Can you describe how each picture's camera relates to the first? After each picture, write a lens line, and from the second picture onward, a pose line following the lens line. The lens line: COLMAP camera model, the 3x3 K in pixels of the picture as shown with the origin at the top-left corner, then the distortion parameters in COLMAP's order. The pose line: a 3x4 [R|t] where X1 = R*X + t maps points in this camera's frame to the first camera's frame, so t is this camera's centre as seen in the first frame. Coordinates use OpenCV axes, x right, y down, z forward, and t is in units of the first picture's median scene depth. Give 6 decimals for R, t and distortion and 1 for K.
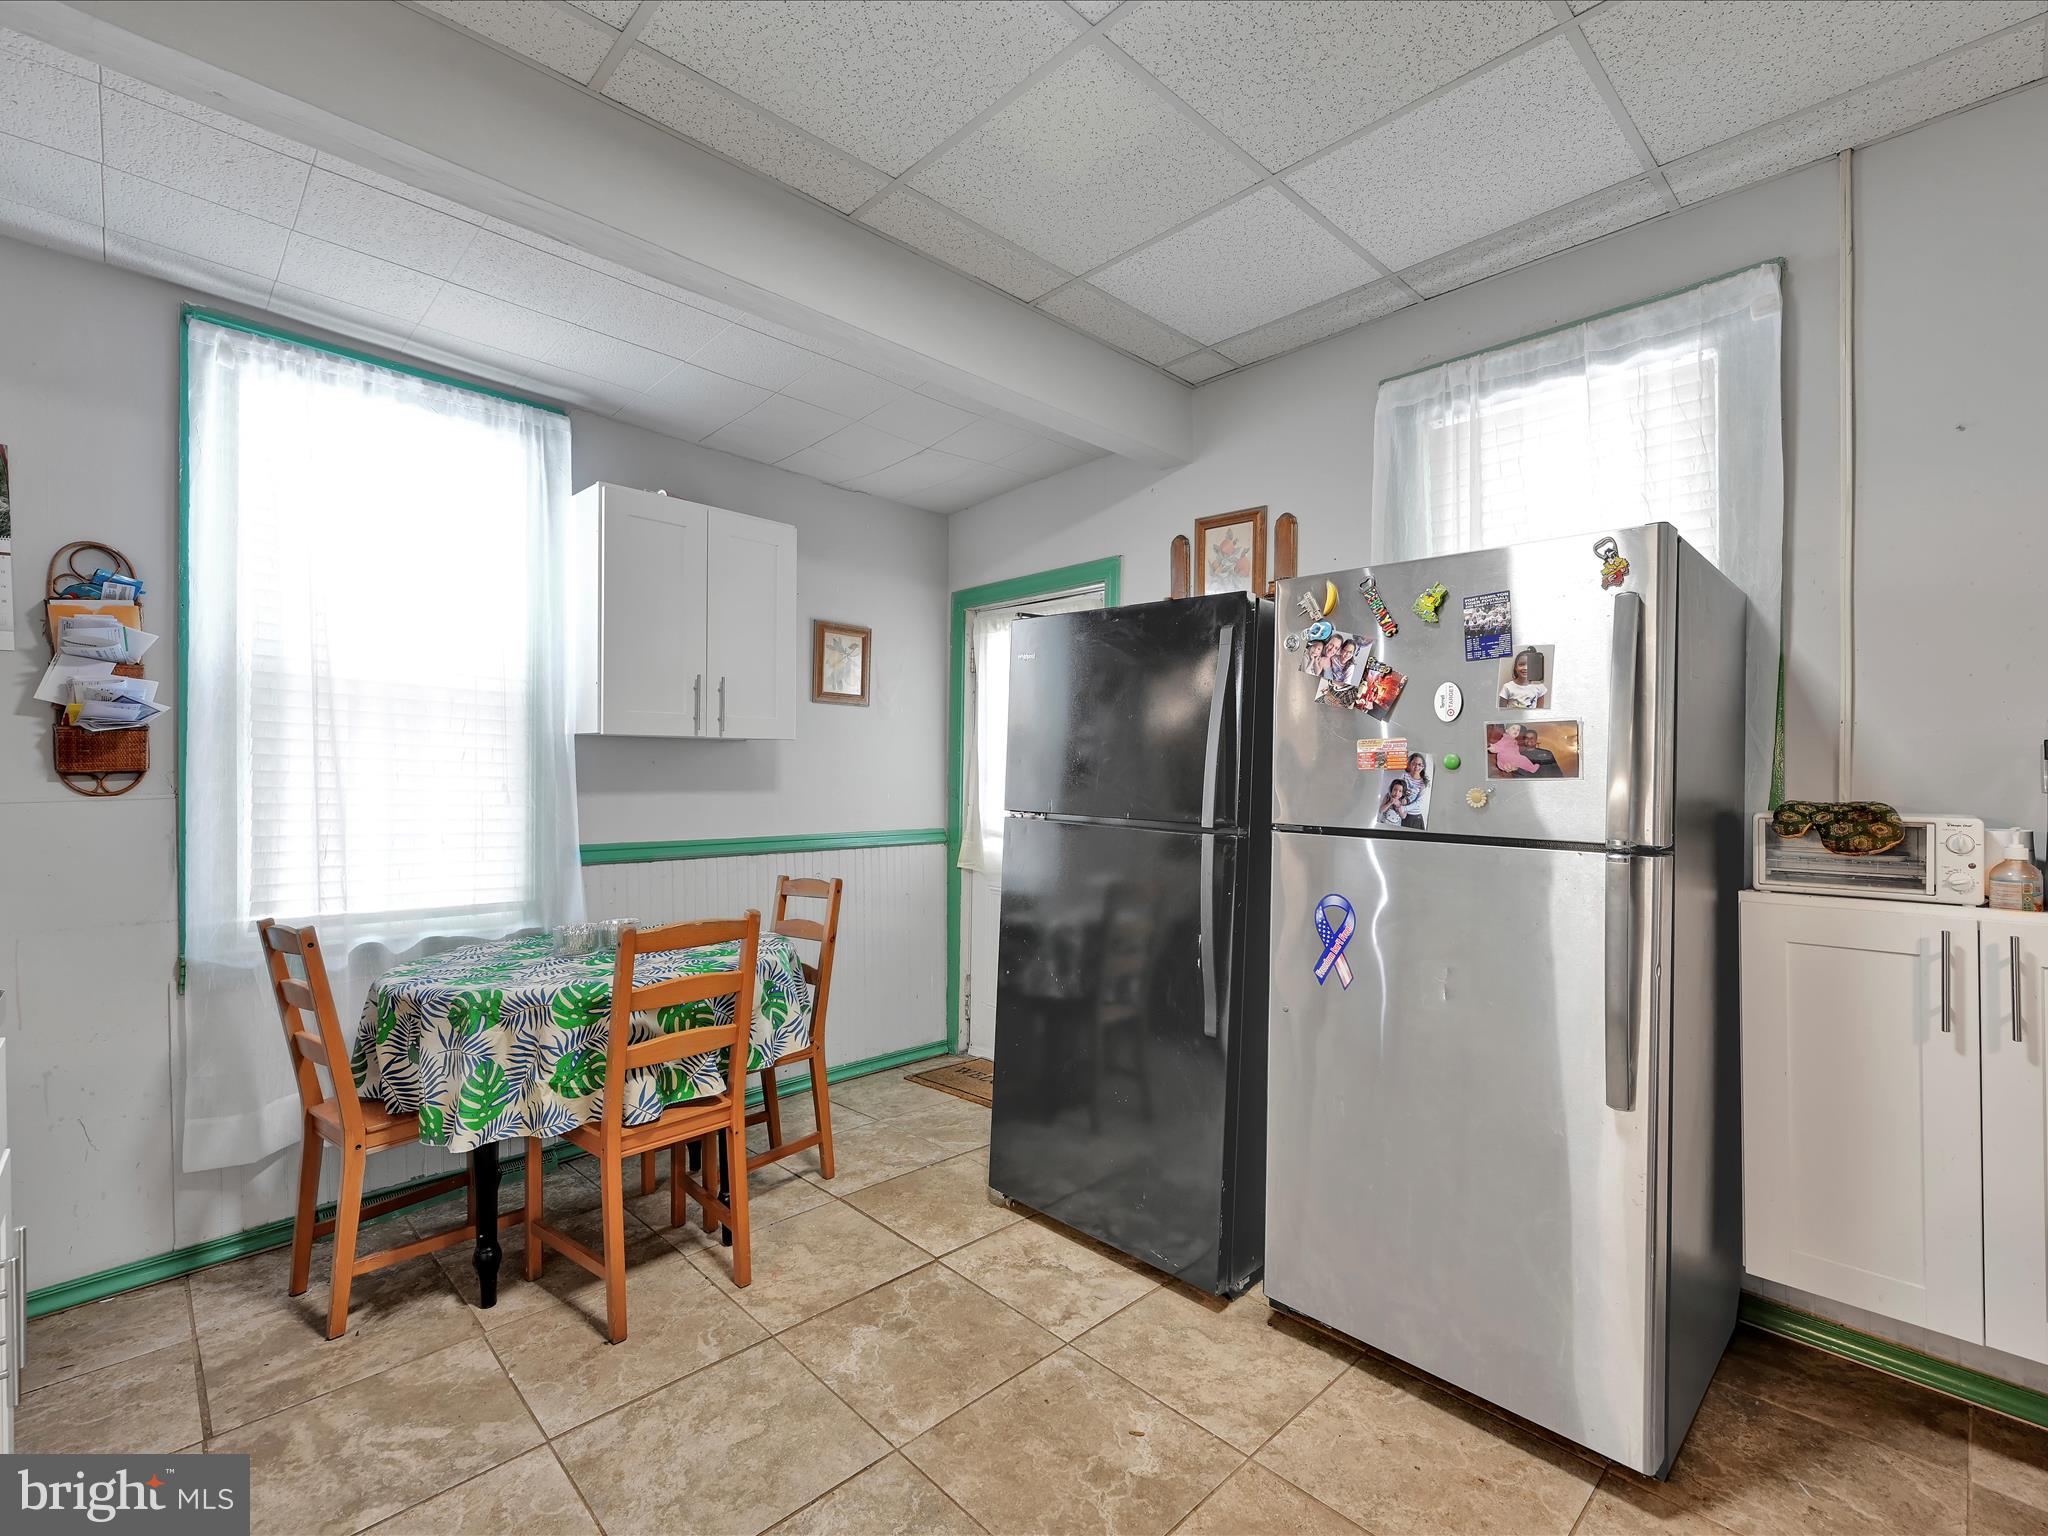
lens RADIAL K [[955.9, 0, 1019.6], [0, 955.9, 770.8], [0, 0, 1]] dist [-0.000881, 0.001002]
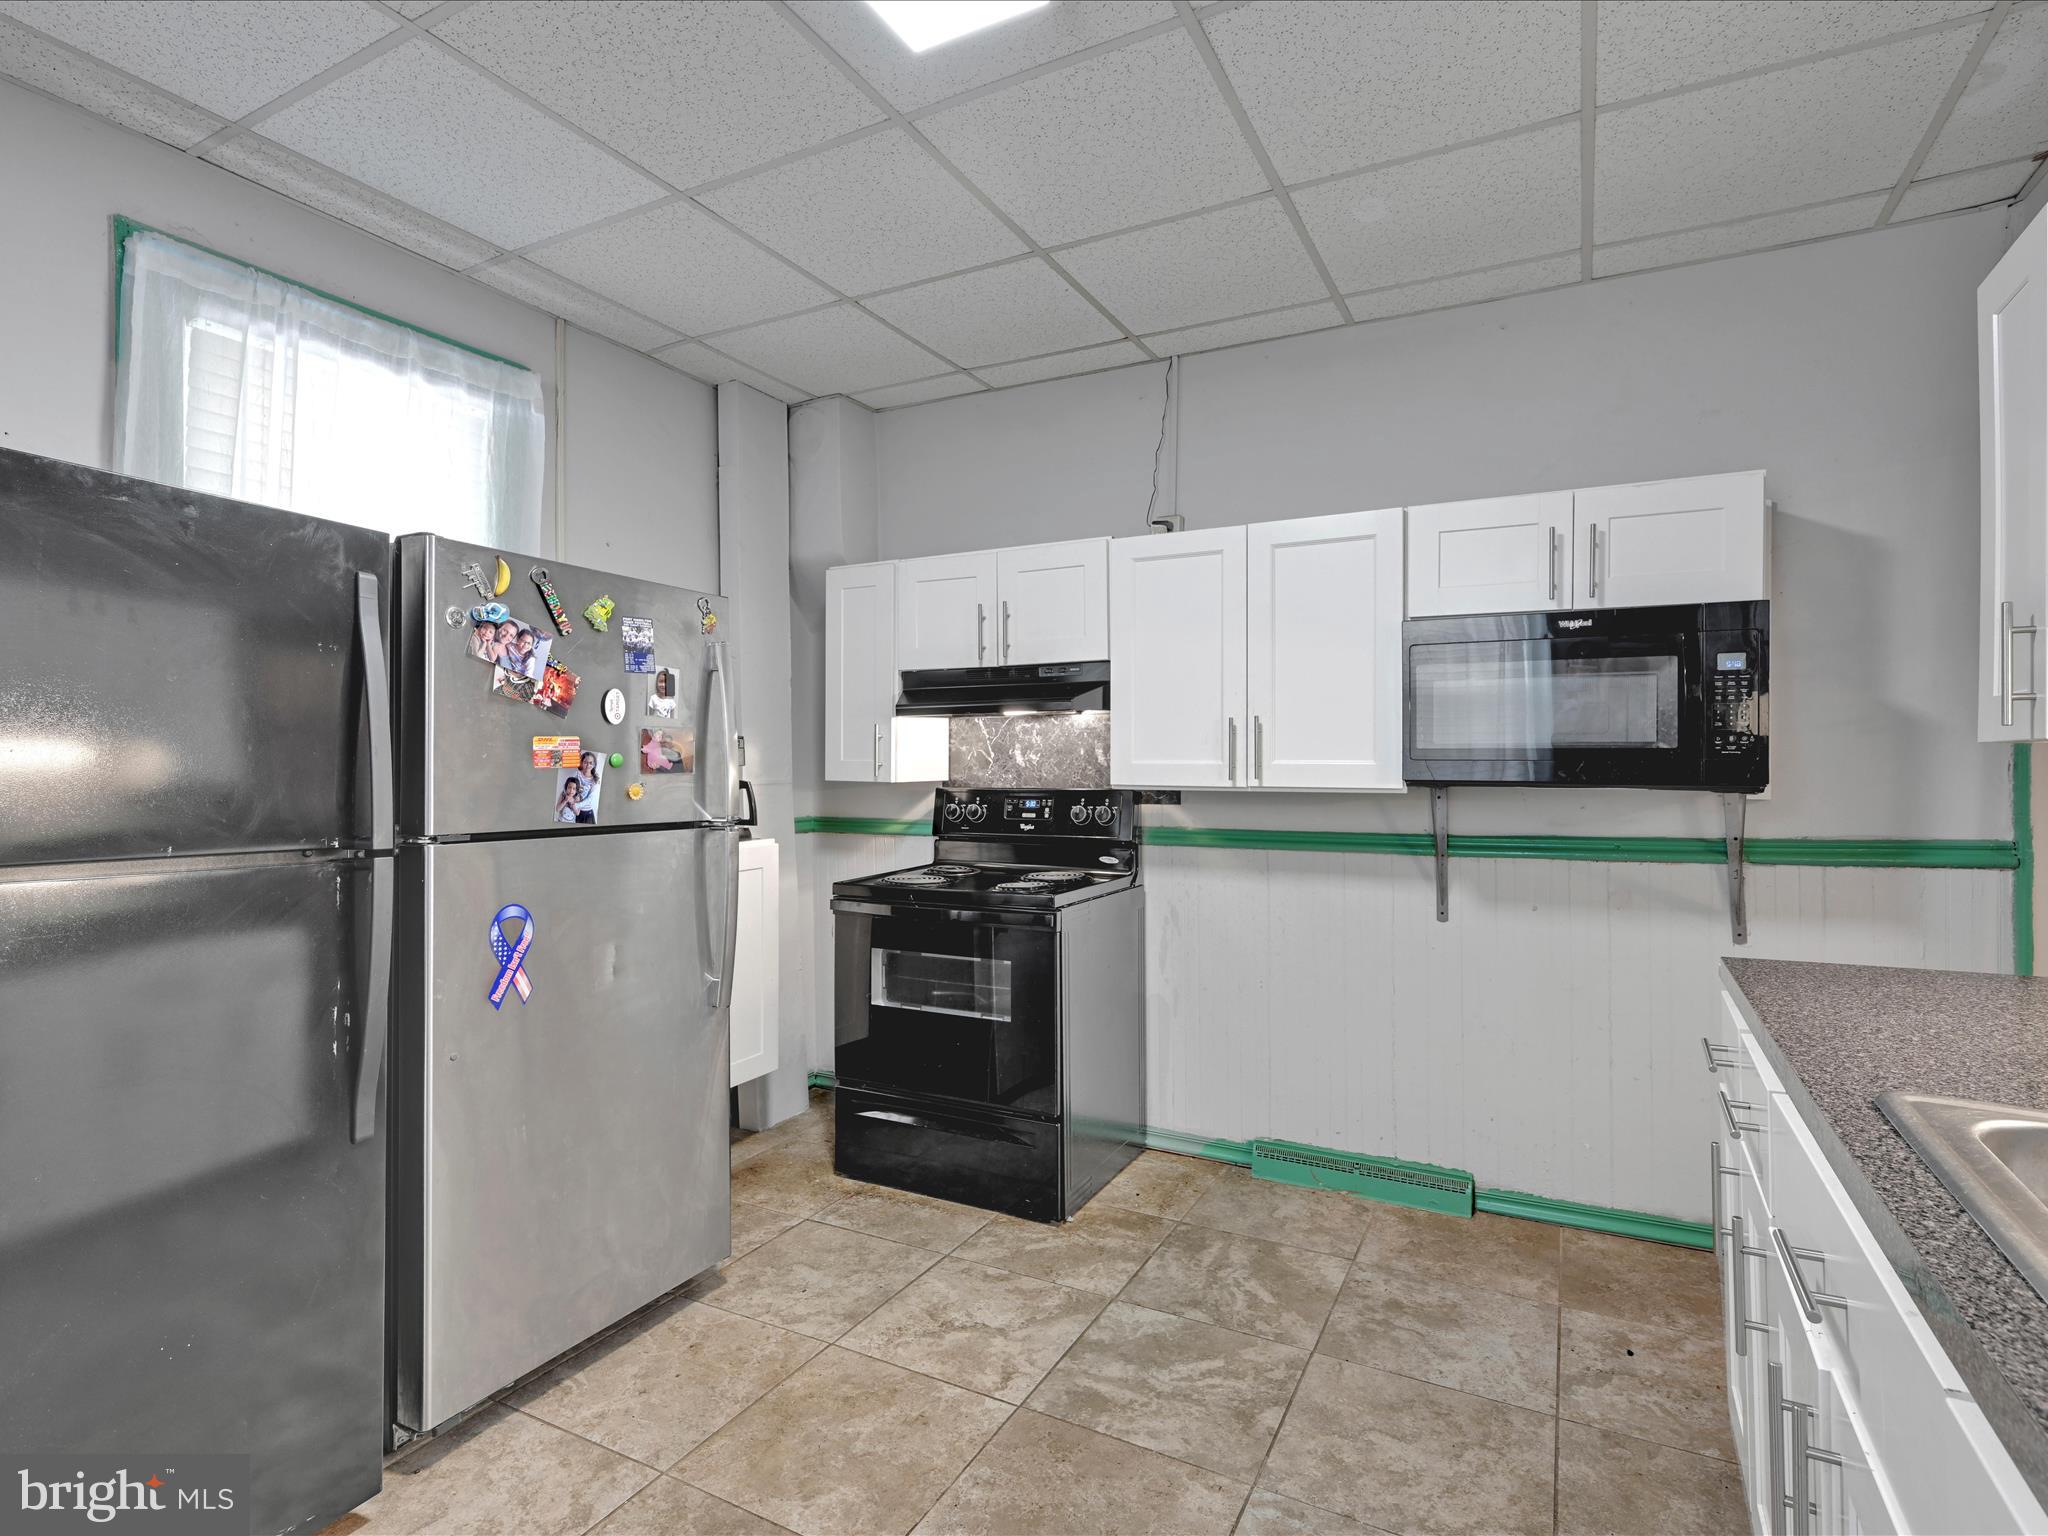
lens RADIAL K [[977.3, 0, 1047.9], [0, 977.3, 752.0], [0, 0, 1]] dist [0.001744, 0.000289]
pose [[-0.325113, 0.010236, 0.945620, -0.737274], [0.002703, 0.999947, -0.009895, -0.006148], [-0.945671, -0.000661, -0.325123, 0.836470]]
